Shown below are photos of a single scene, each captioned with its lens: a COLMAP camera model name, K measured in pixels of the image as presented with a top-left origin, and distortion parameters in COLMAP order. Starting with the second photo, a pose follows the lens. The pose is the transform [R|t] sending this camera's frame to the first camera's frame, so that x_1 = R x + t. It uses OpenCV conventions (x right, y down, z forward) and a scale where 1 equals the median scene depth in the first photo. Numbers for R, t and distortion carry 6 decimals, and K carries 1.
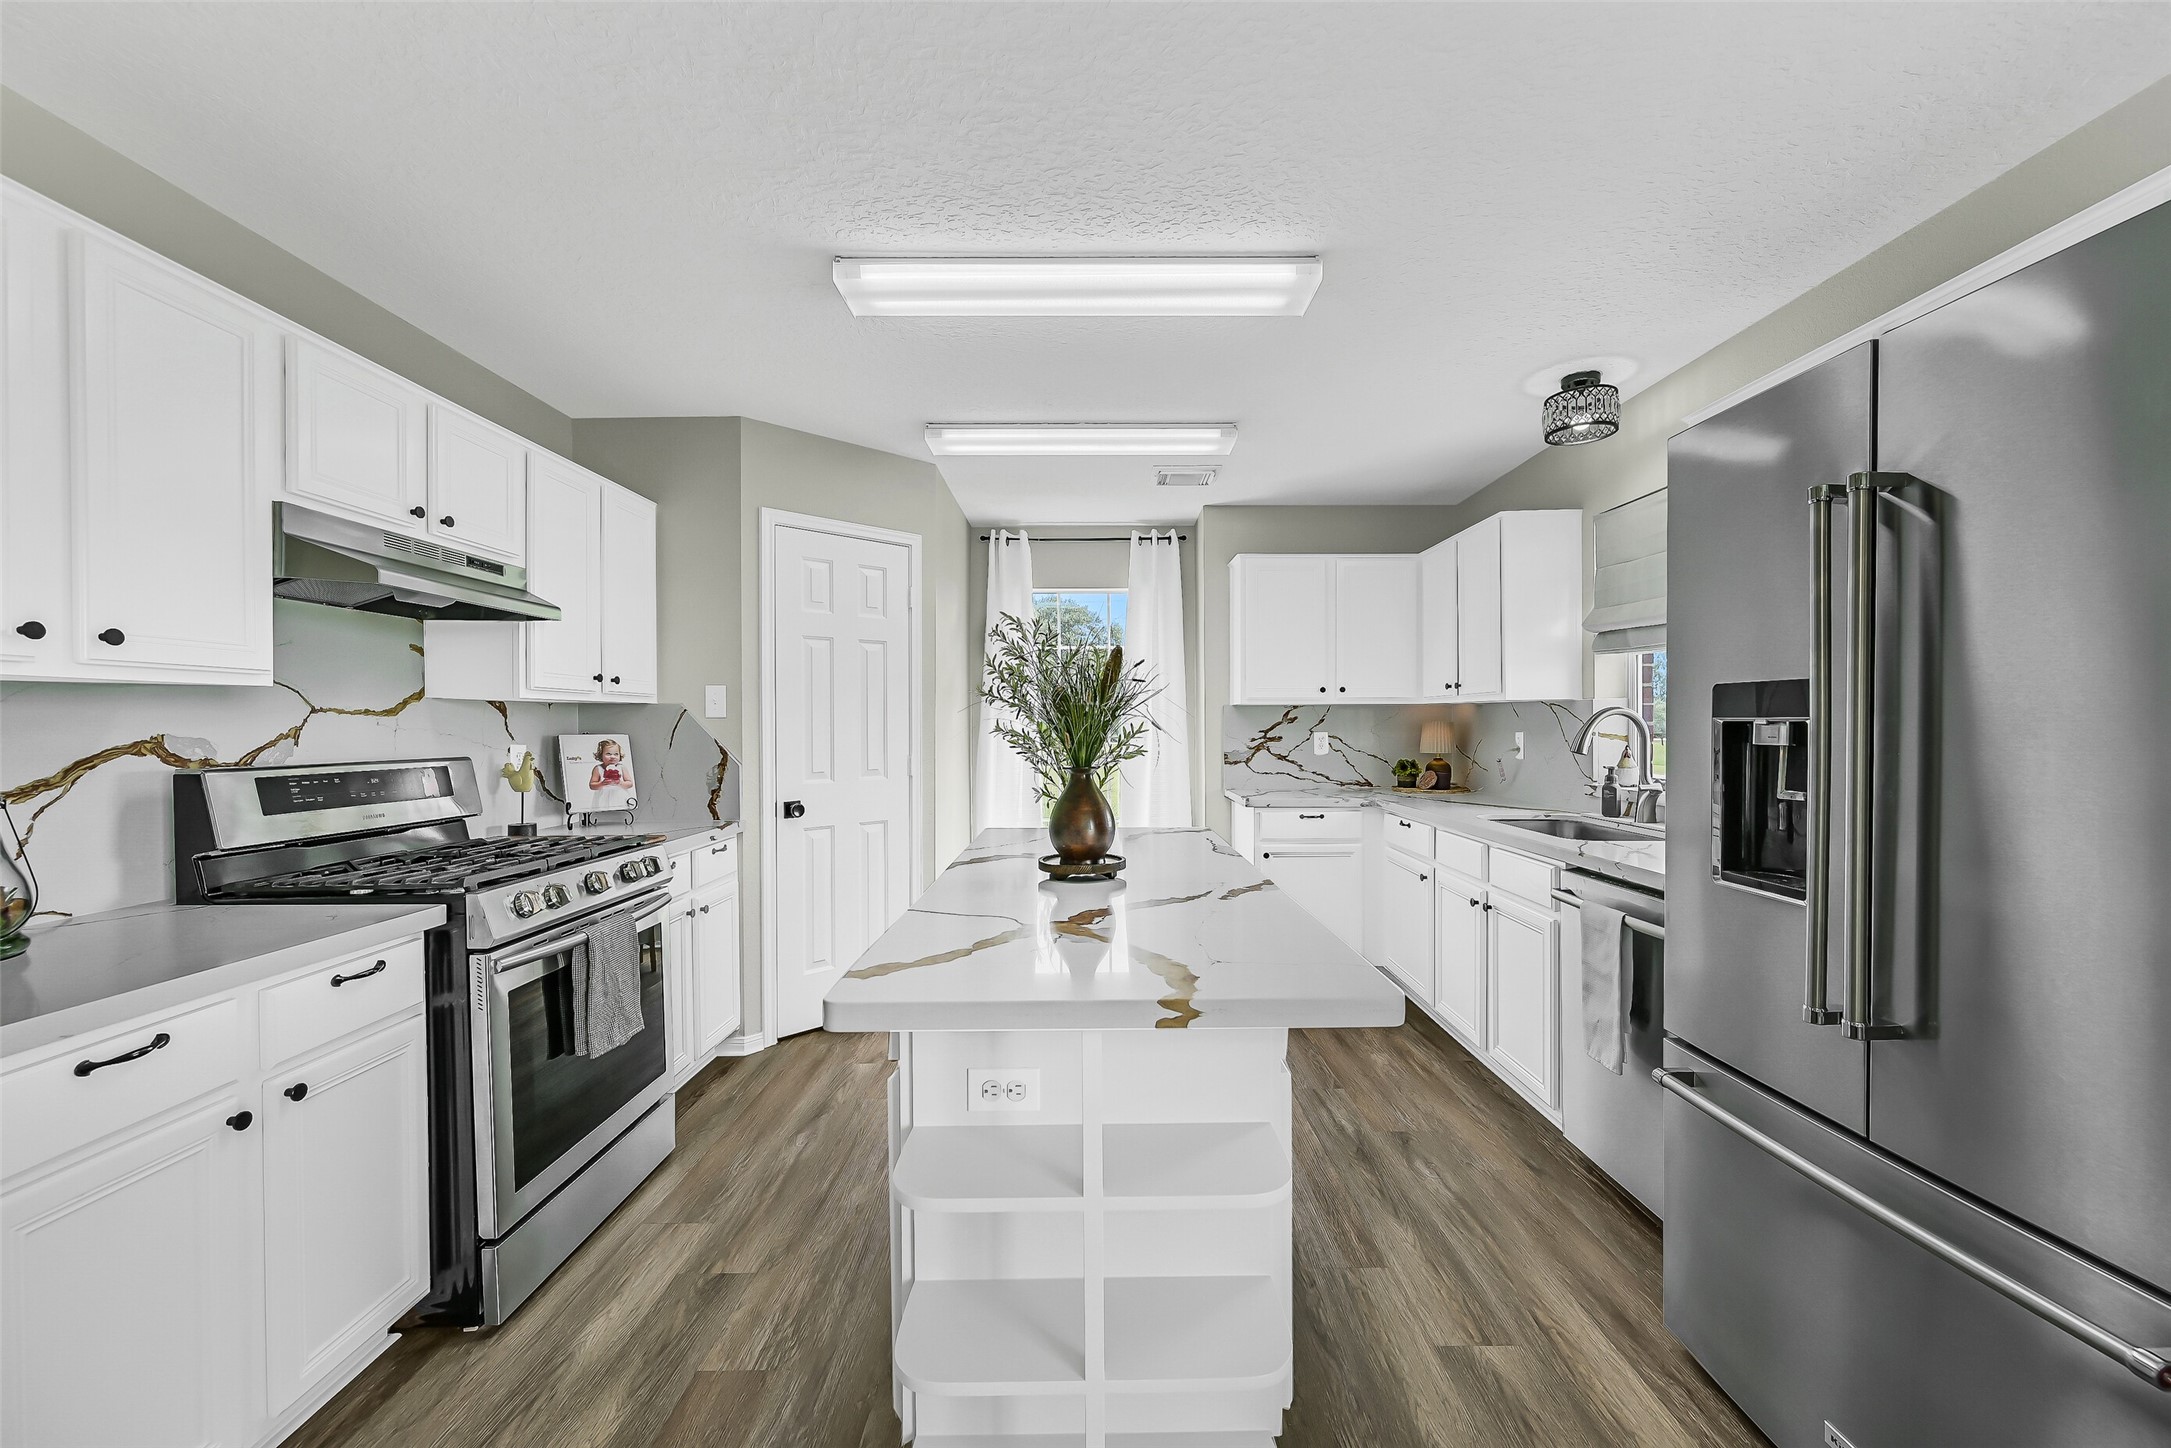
lens RADIAL K [[858.7, 0, 1093.7], [0, 858.7, 732.1], [0, 0, 1]] dist [-0.000715, -0.000033]
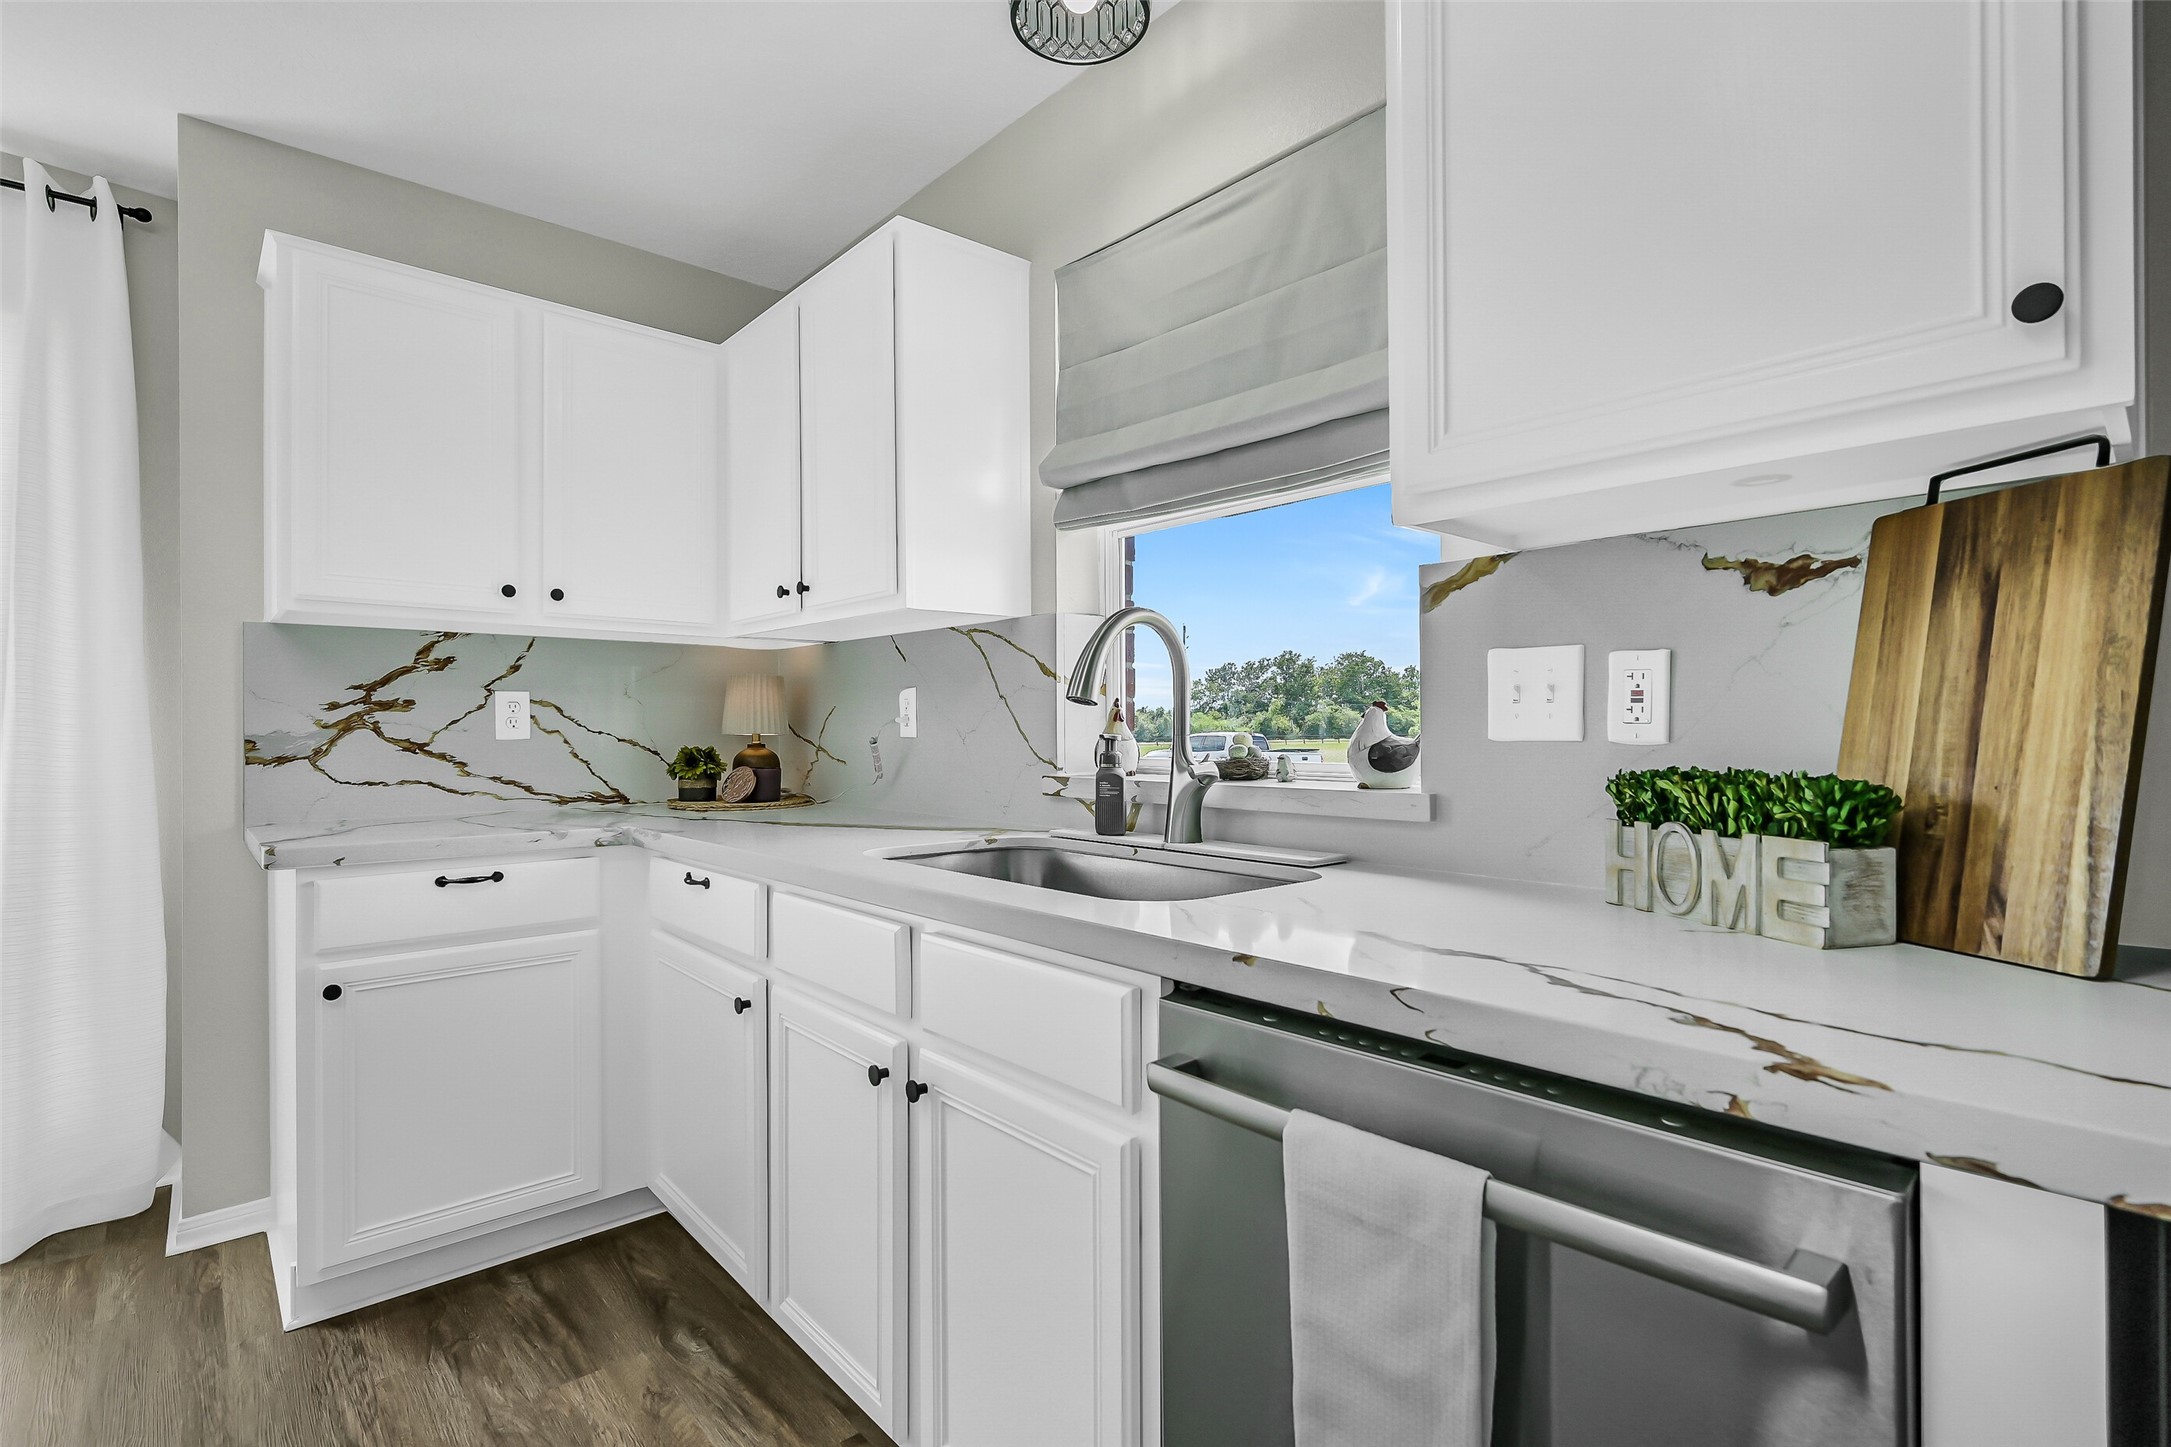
lens RADIAL K [[1017.8, 0, 1096.1], [0, 1017.8, 730.7], [0, 0, 1]] dist [0.000235, 0.000206]
pose [[0.744495, 0.001108, 0.667627, 0.193622], [0.006885, 0.999933, -0.009337, 0.042419], [-0.667592, 0.011548, 0.744438, 0.552399]]
